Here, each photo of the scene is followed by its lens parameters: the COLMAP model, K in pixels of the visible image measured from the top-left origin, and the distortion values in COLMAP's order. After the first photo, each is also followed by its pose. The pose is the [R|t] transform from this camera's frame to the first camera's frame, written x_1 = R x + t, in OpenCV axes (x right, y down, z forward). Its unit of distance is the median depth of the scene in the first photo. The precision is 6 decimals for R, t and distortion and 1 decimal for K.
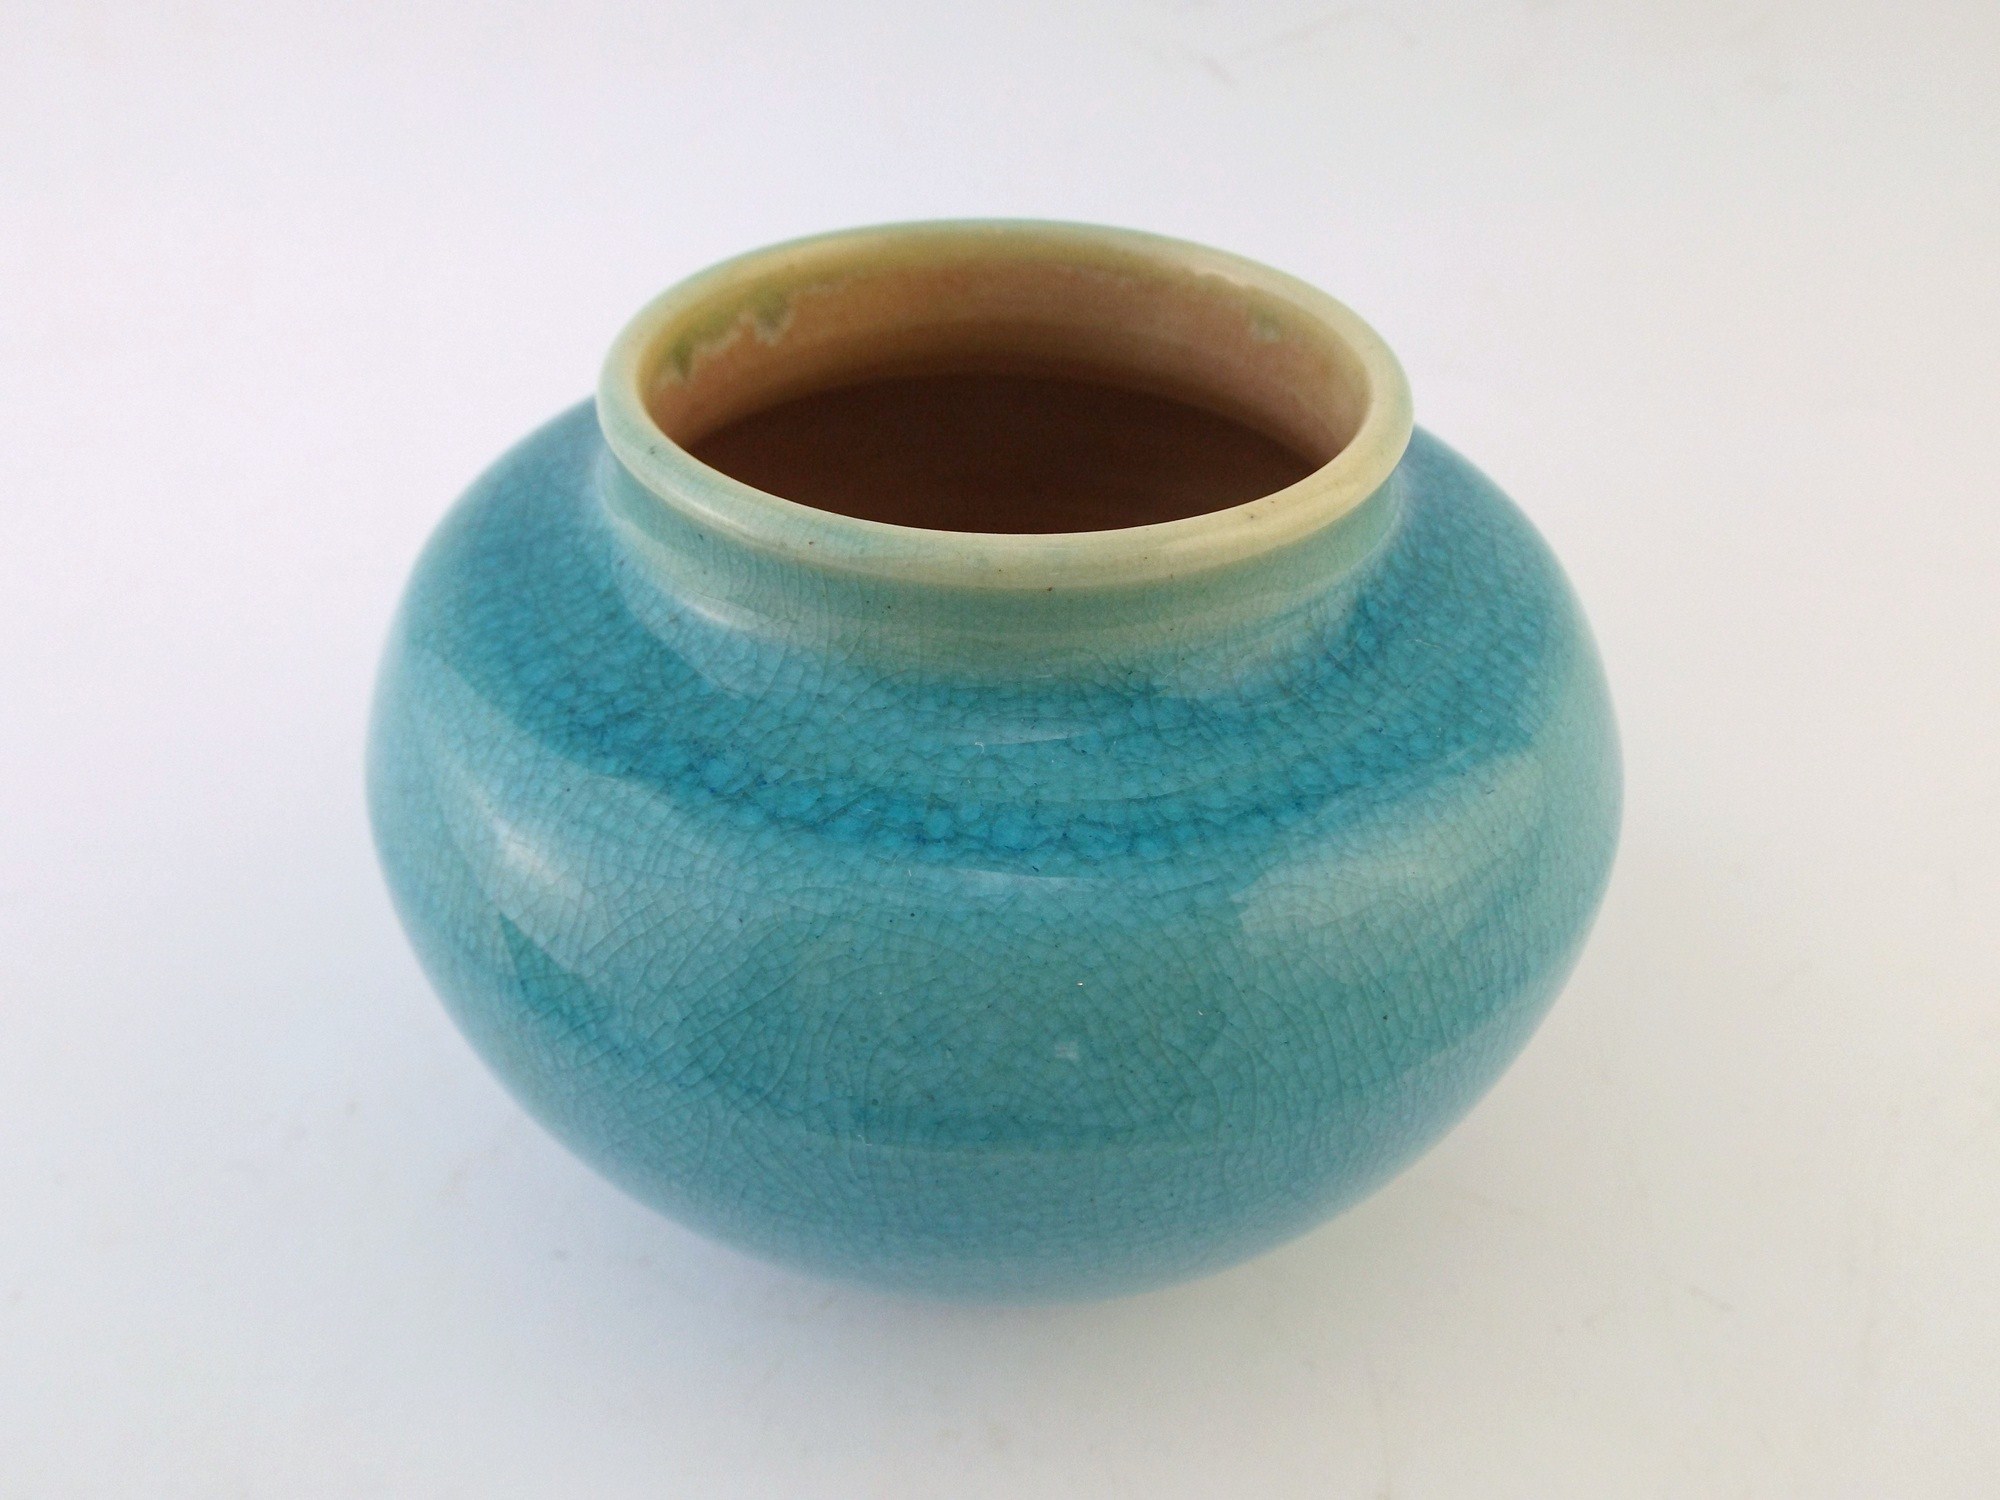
lens RADIAL K [[1437.2, 0, 1000.0], [0, 1437.2, 750.0], [0, 0, 1]] dist [0.012773, -0.000128]
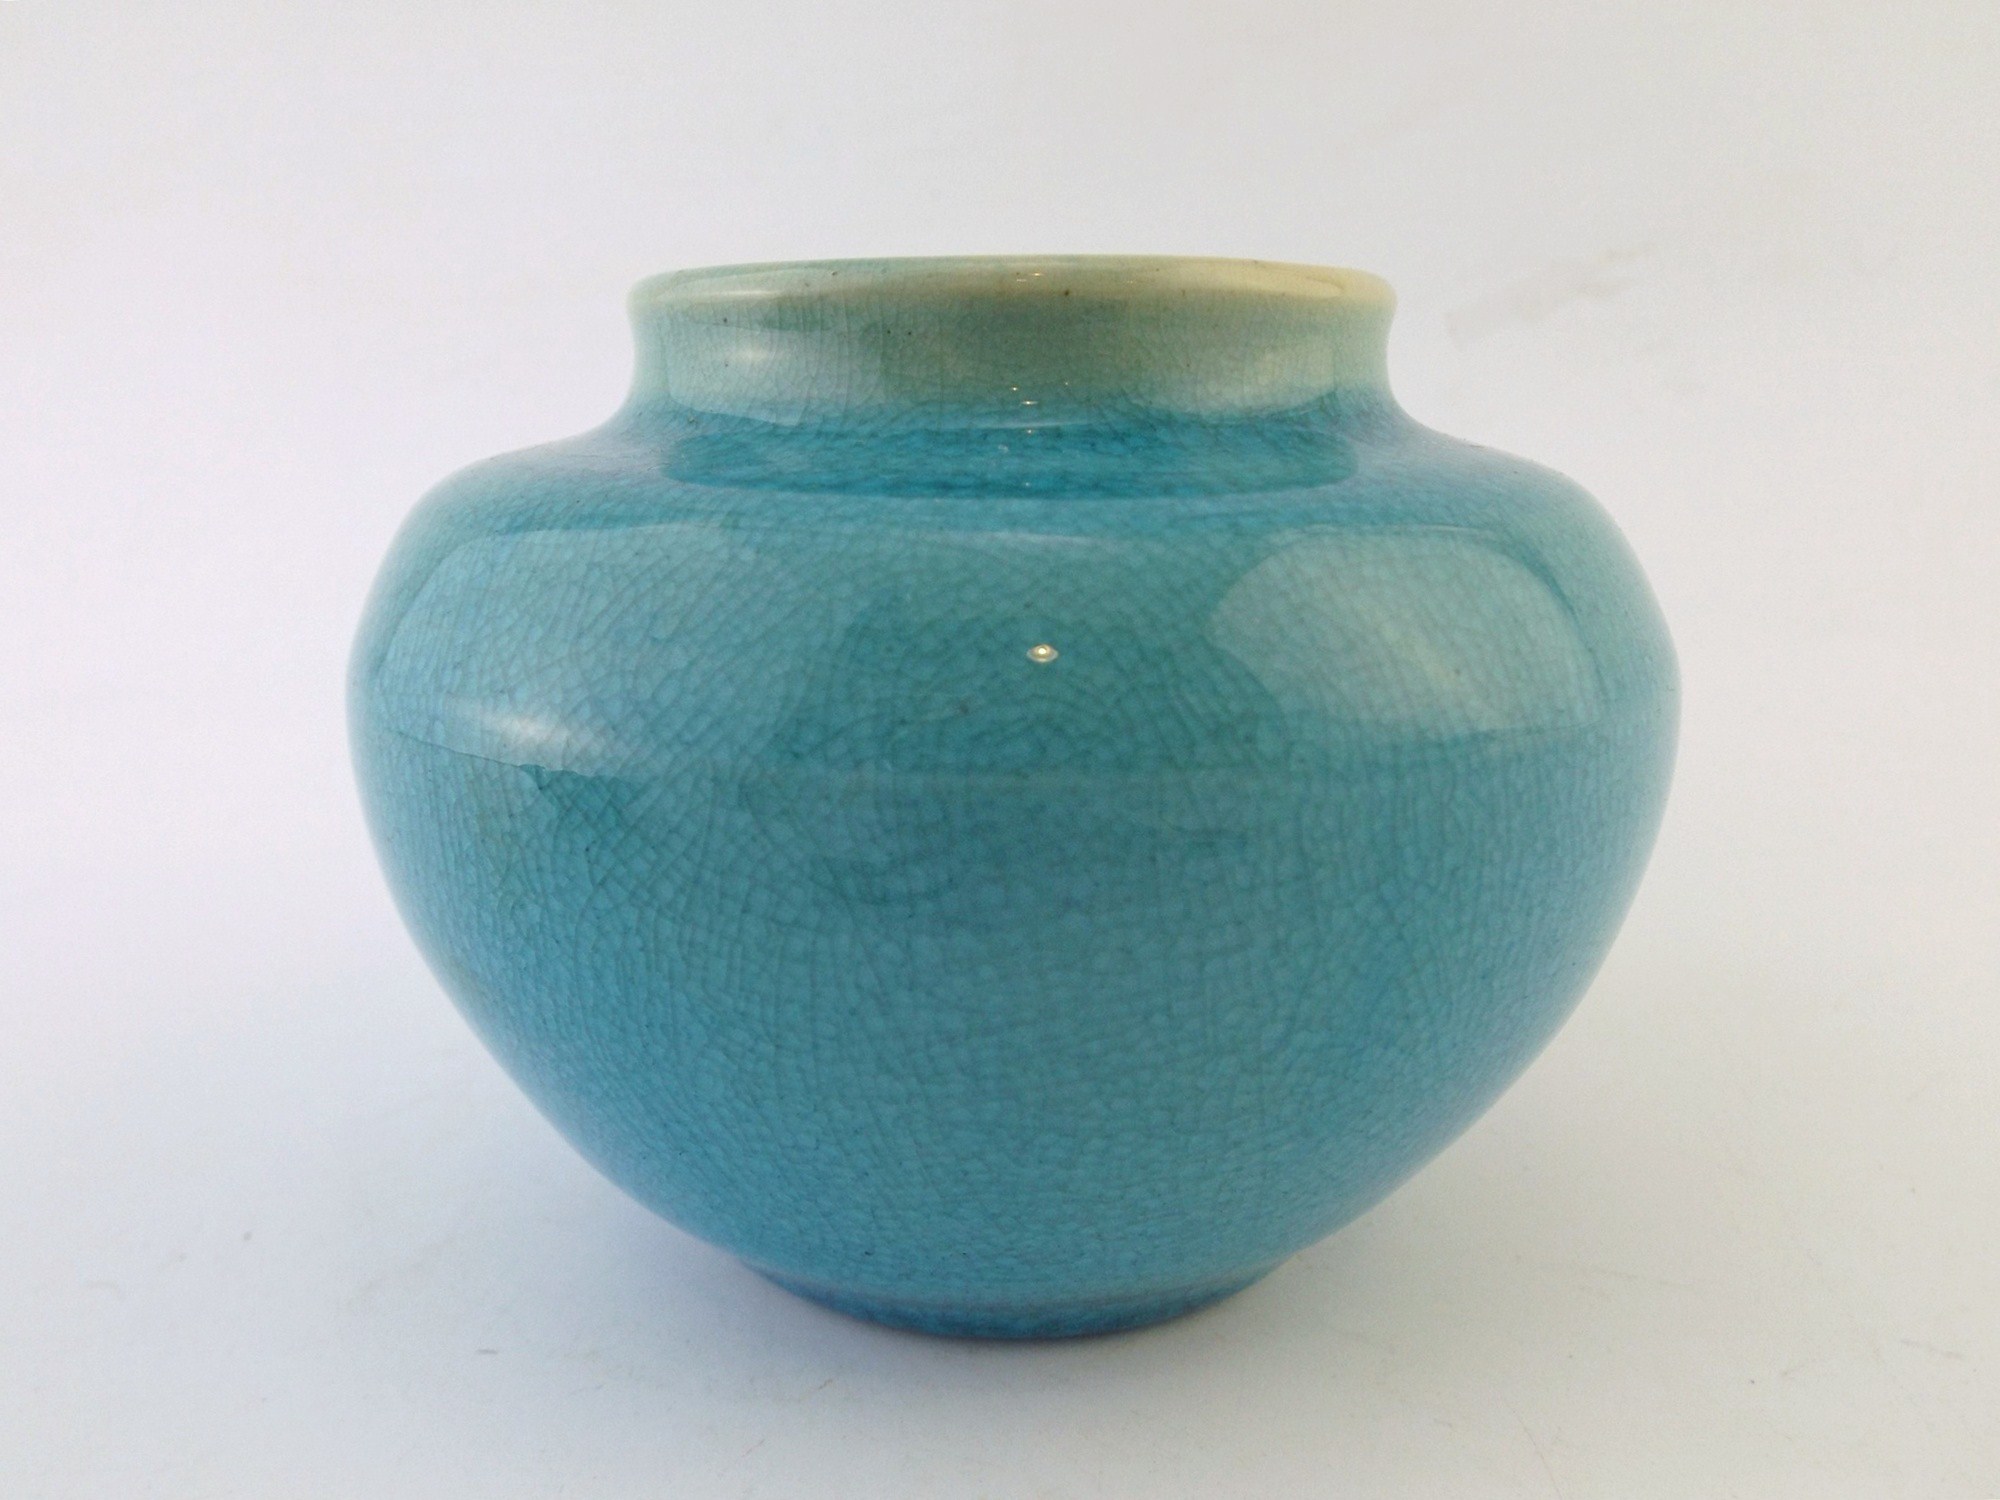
lens RADIAL K [[1506.0, 0, 996.0], [0, 1506.0, 788.5], [0, 0, 1]] dist [0.007634, 0.001041]
pose [[0.999415, -0.031429, 0.013518, -0.041128], [0.034213, 0.916378, -0.398850, 0.631210], [0.000148, 0.399079, 0.916917, 0.154685]]
